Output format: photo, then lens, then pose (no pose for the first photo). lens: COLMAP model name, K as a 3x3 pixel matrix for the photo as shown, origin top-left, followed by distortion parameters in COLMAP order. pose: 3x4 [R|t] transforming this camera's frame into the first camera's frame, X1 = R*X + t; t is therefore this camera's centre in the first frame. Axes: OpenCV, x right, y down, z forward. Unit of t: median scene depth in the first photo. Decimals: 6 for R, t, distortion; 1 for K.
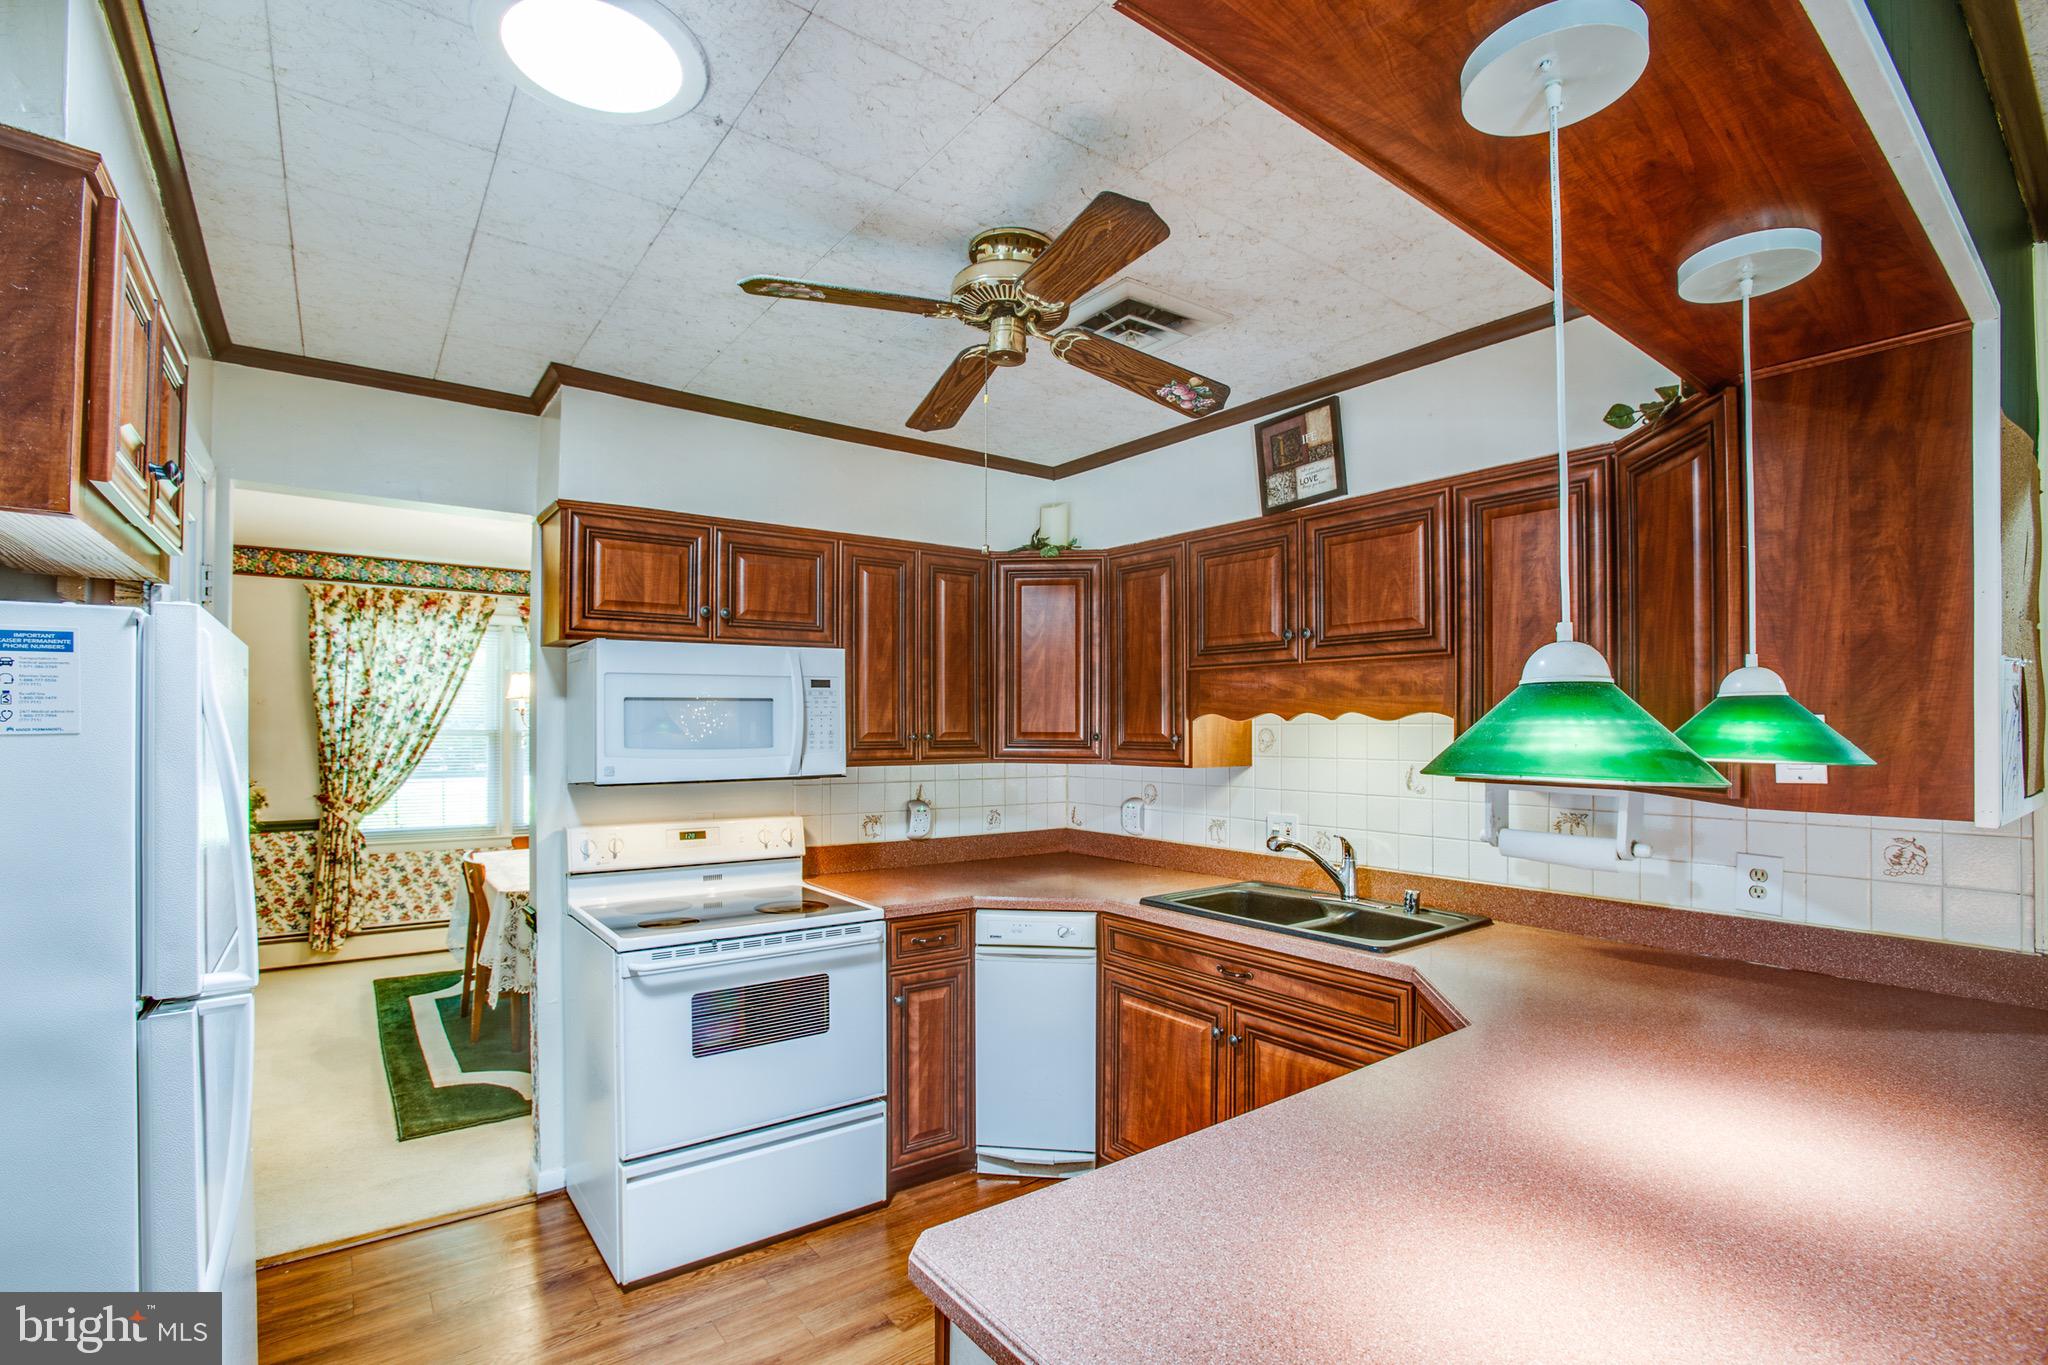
lens RADIAL K [[962.1, 0, 1070.0], [0, 962.1, 714.5], [0, 0, 1]] dist [-0.066640, 0.022764]
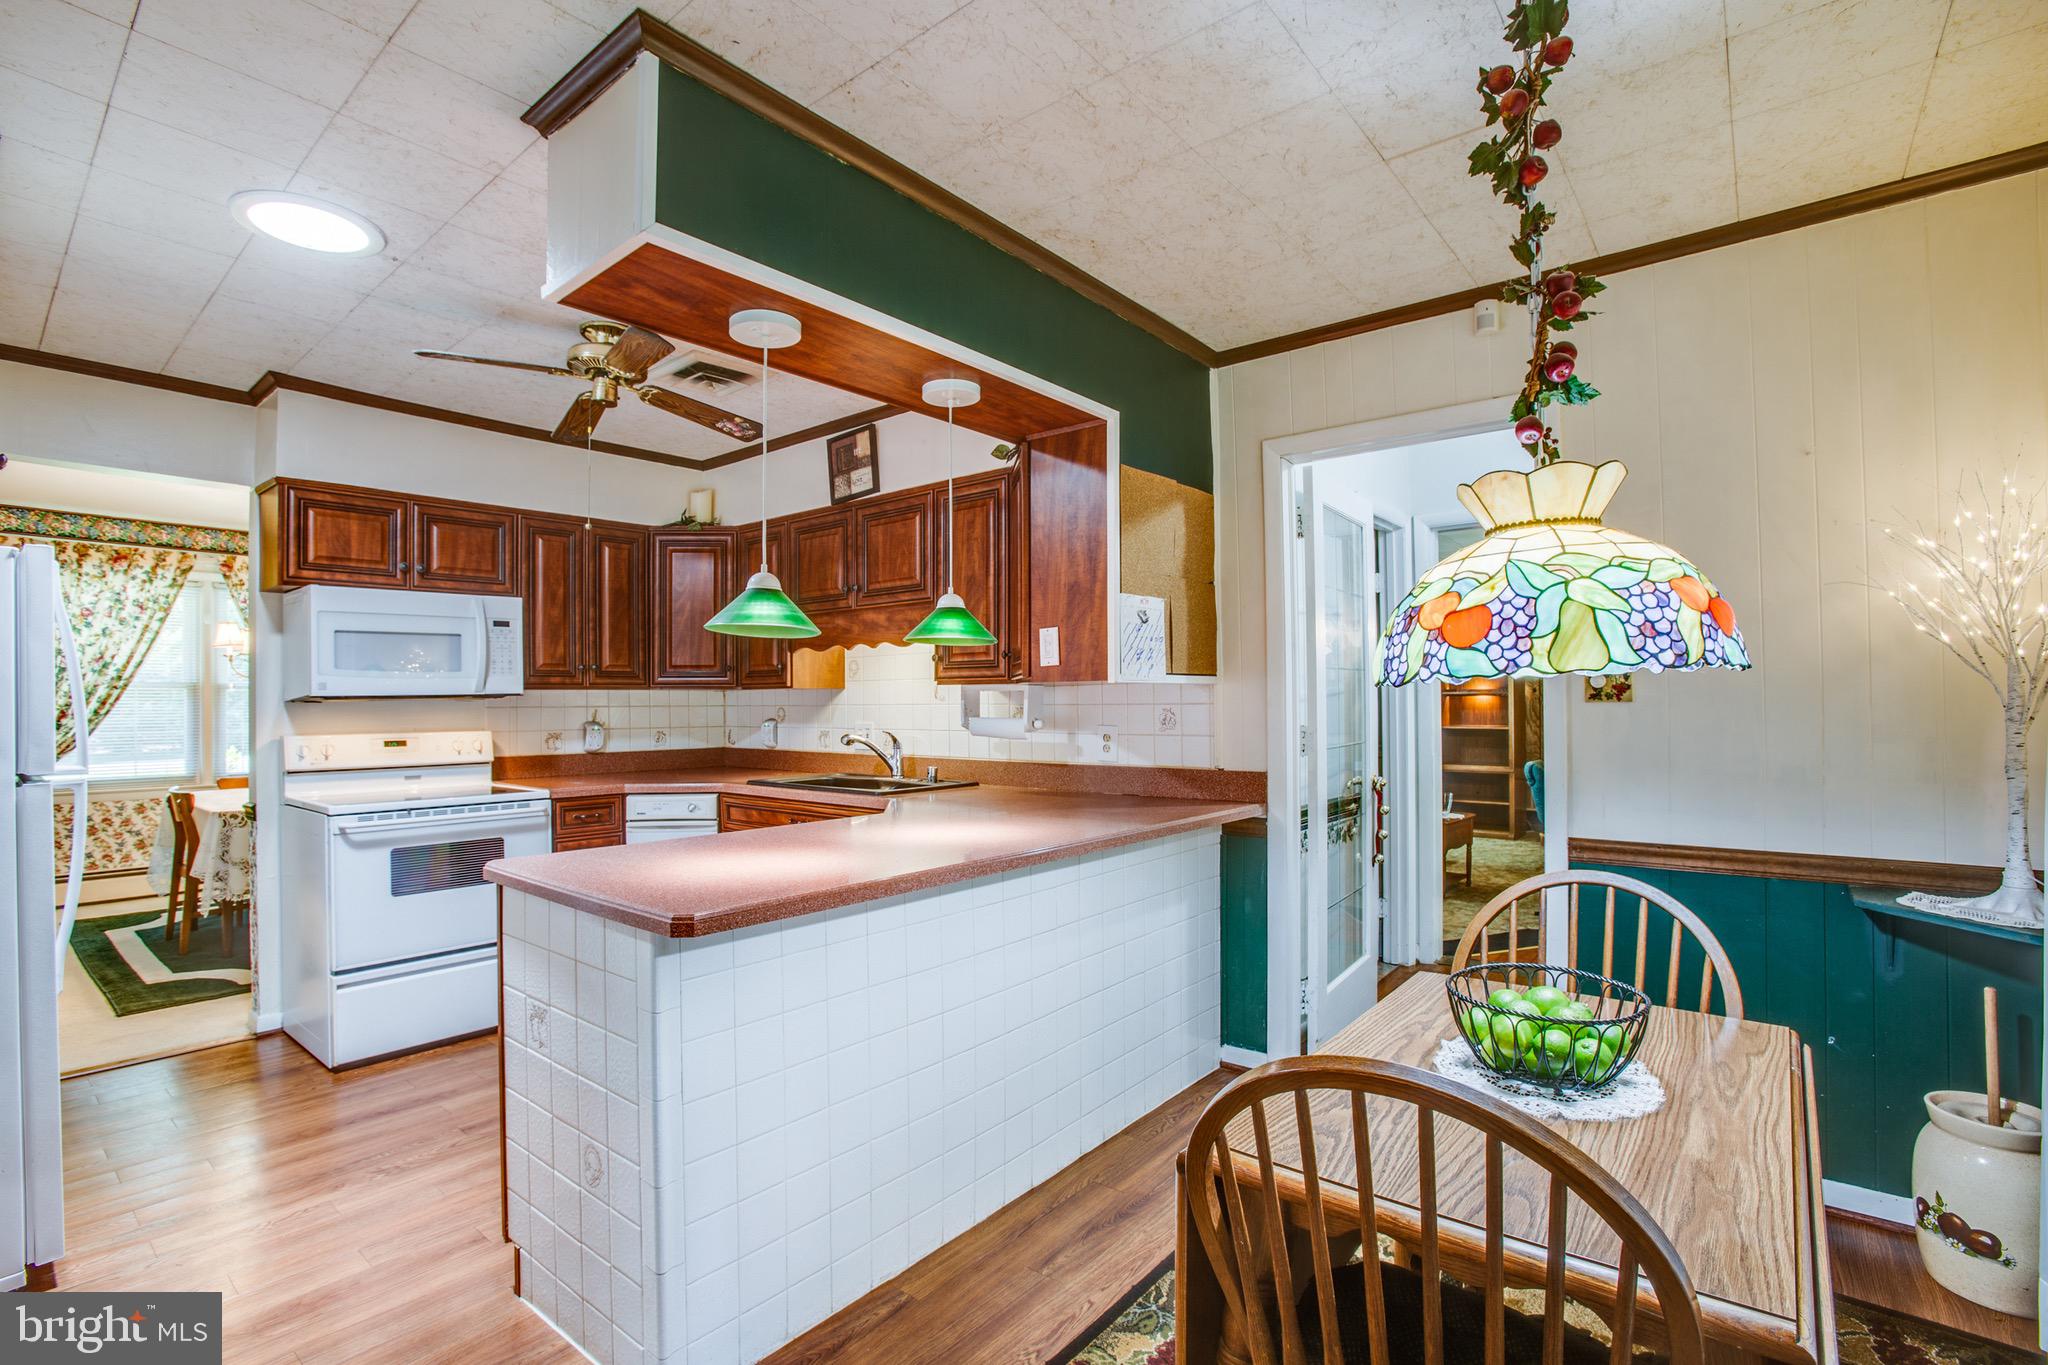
lens RADIAL K [[962.1, 0, 1040.9], [0, 962.1, 695.2], [0, 0, 1]] dist [-0.066640, 0.022764]
pose [[0.977845, -0.005169, 0.209266, 0.201249], [0.003823, 0.999969, 0.006835, 0.062749], [-0.209294, -0.005884, 0.977835, -0.434369]]
